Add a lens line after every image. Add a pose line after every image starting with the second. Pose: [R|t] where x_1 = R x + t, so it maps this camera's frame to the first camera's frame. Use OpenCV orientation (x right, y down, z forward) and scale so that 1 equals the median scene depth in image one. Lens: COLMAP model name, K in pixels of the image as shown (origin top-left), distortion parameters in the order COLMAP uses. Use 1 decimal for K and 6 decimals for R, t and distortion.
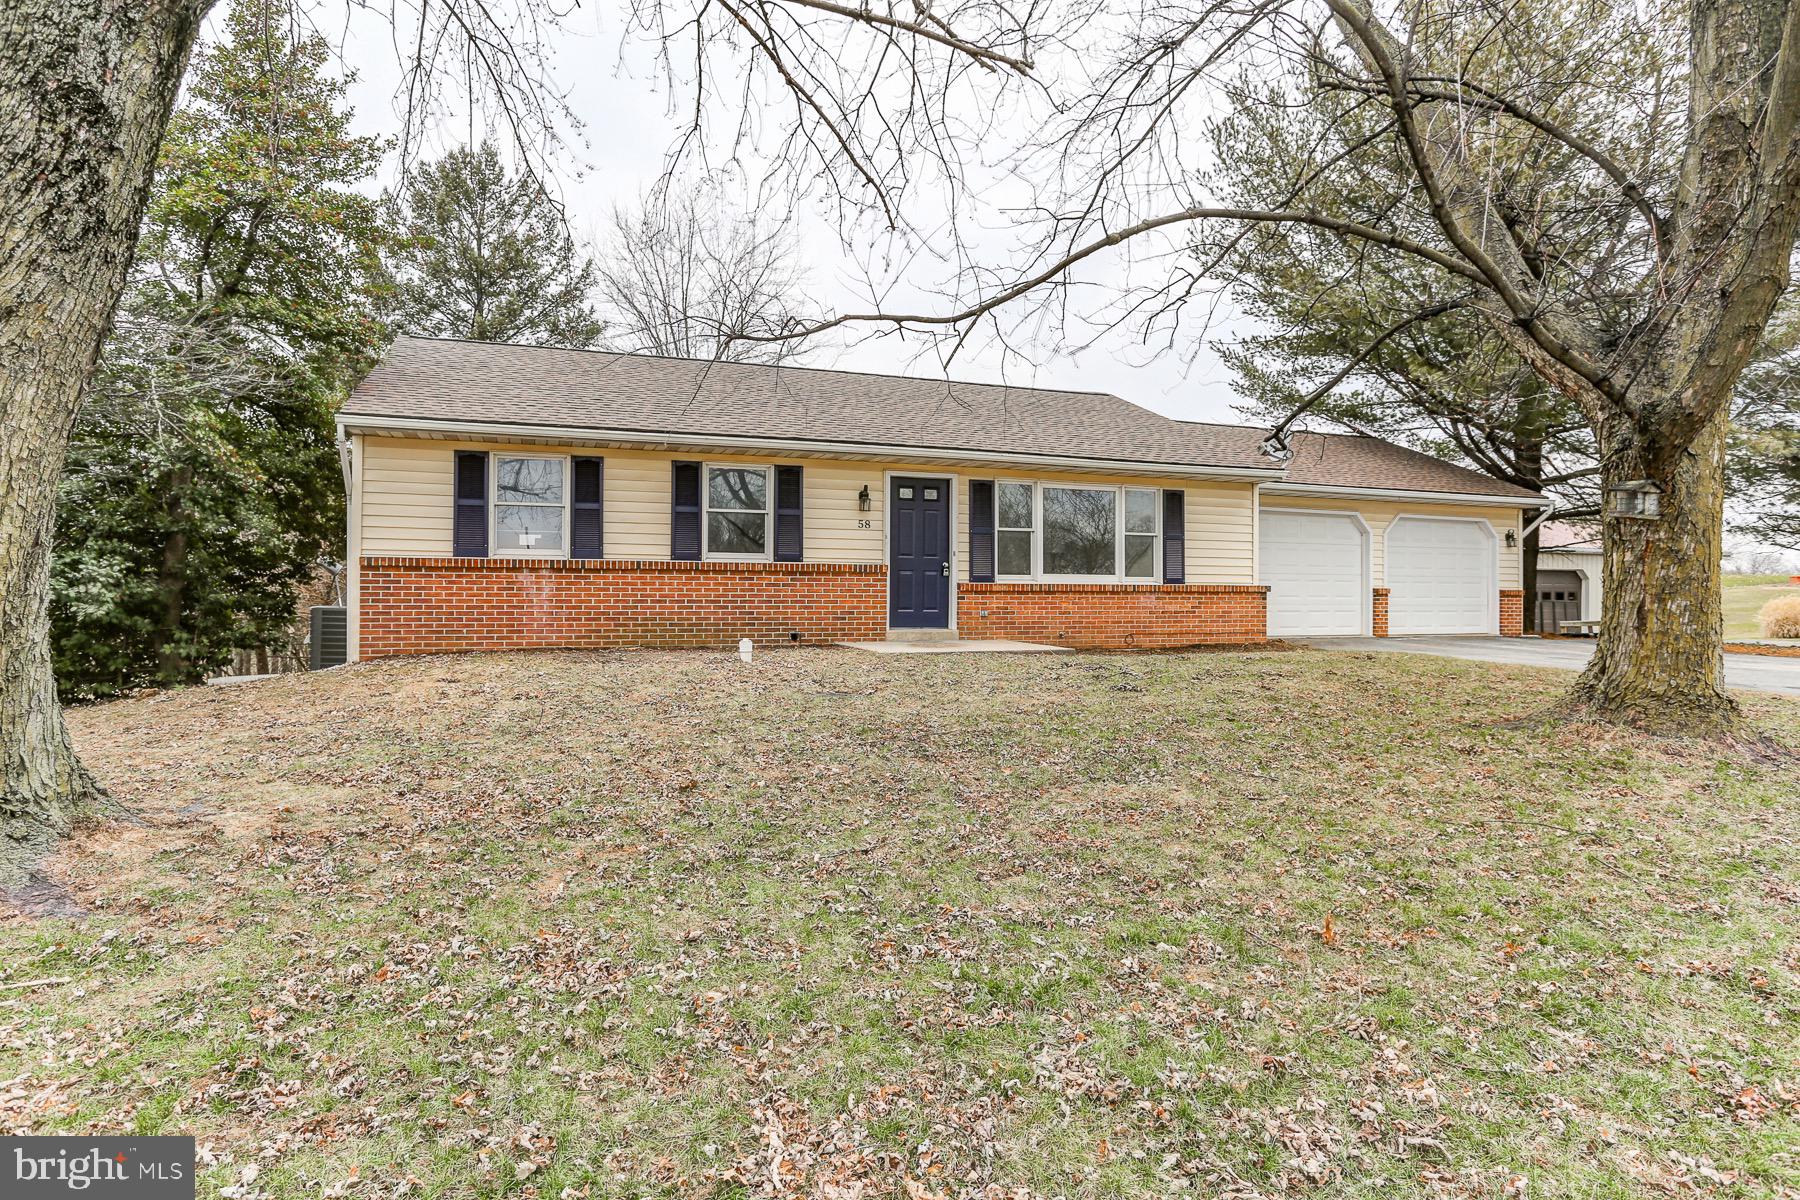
lens RADIAL K [[914.6, 0, 895.9], [0, 914.6, 581.9], [0, 0, 1]] dist [-0.062917, 0.023052]
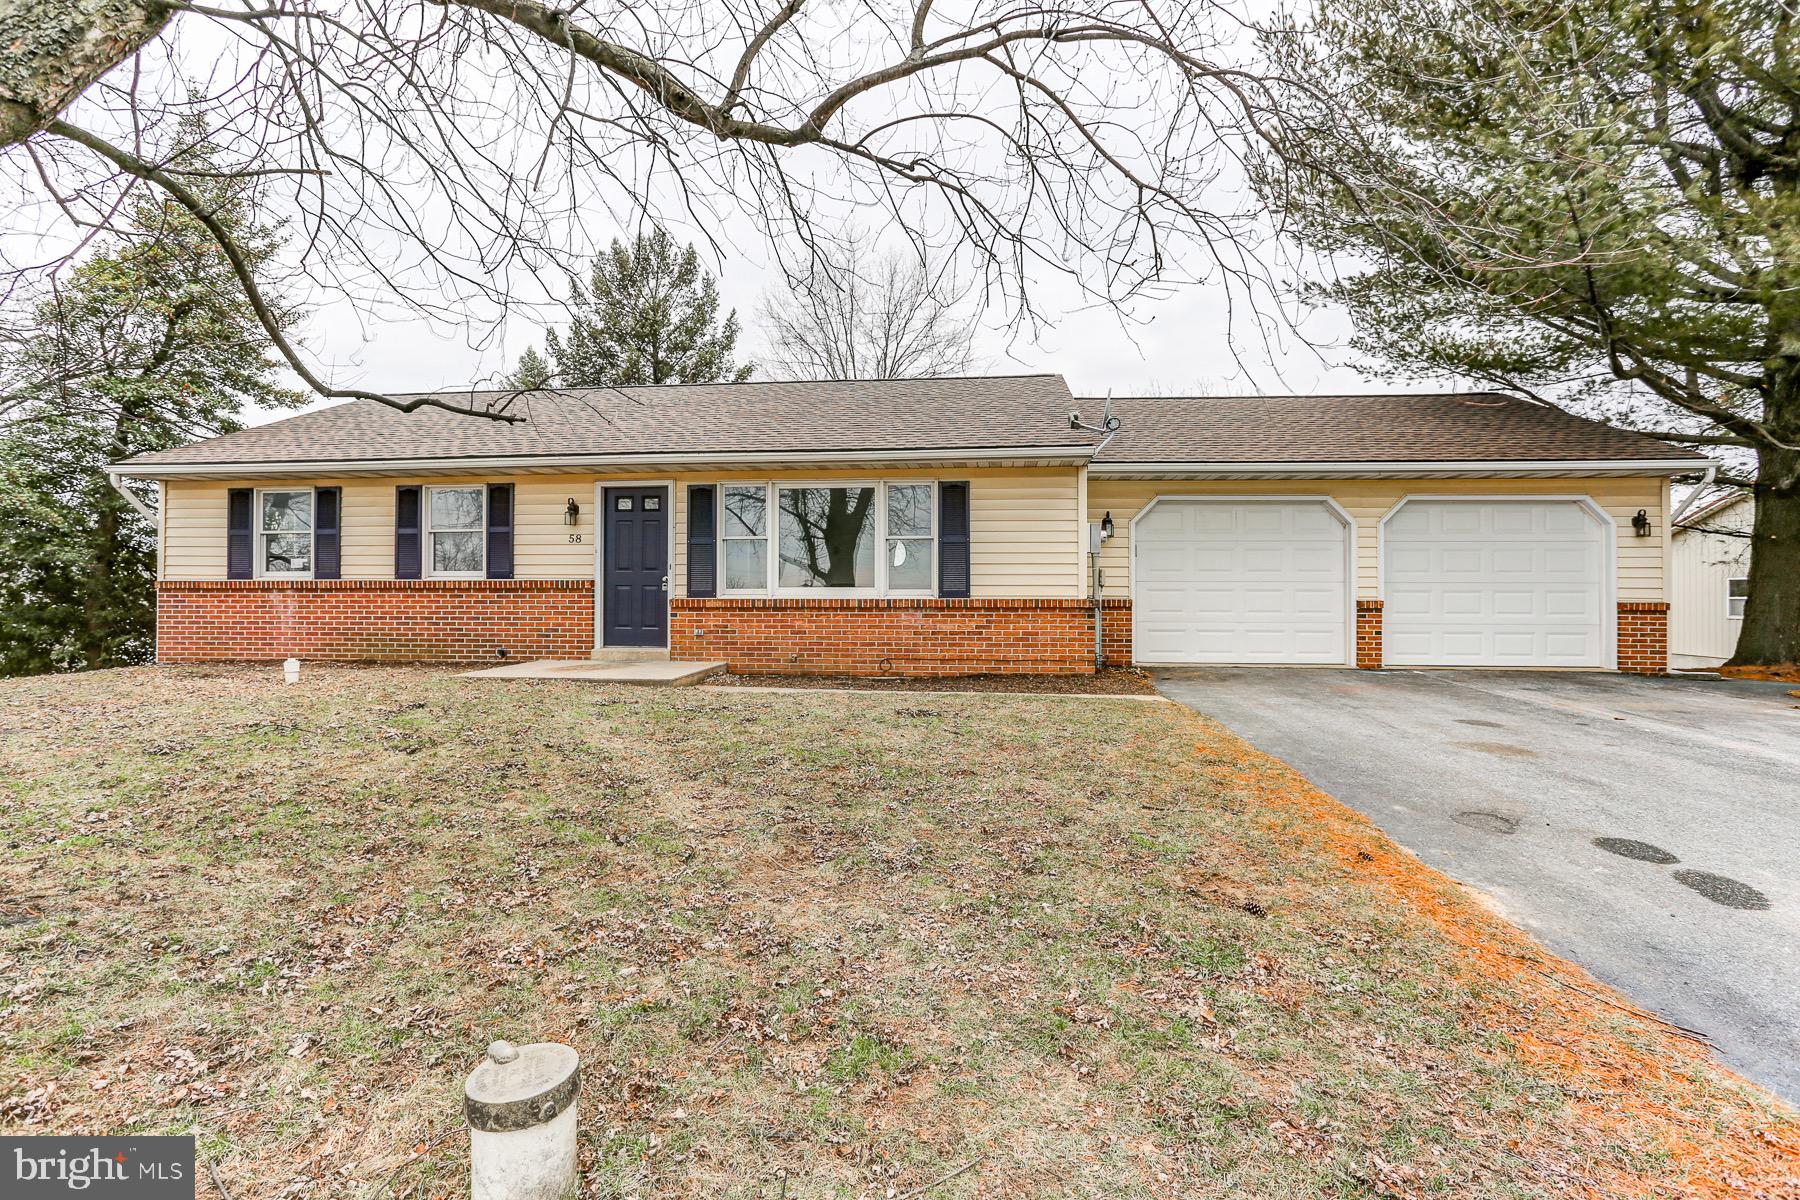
lens RADIAL K [[914.6, 0, 895.9], [0, 914.6, 581.9], [0, 0, 1]] dist [-0.062917, 0.023052]
pose [[0.907302, -0.015973, -0.420175, 0.654452], [0.007945, 0.999751, -0.020849, 0.005055], [0.420403, 0.015578, 0.907204, 0.265173]]
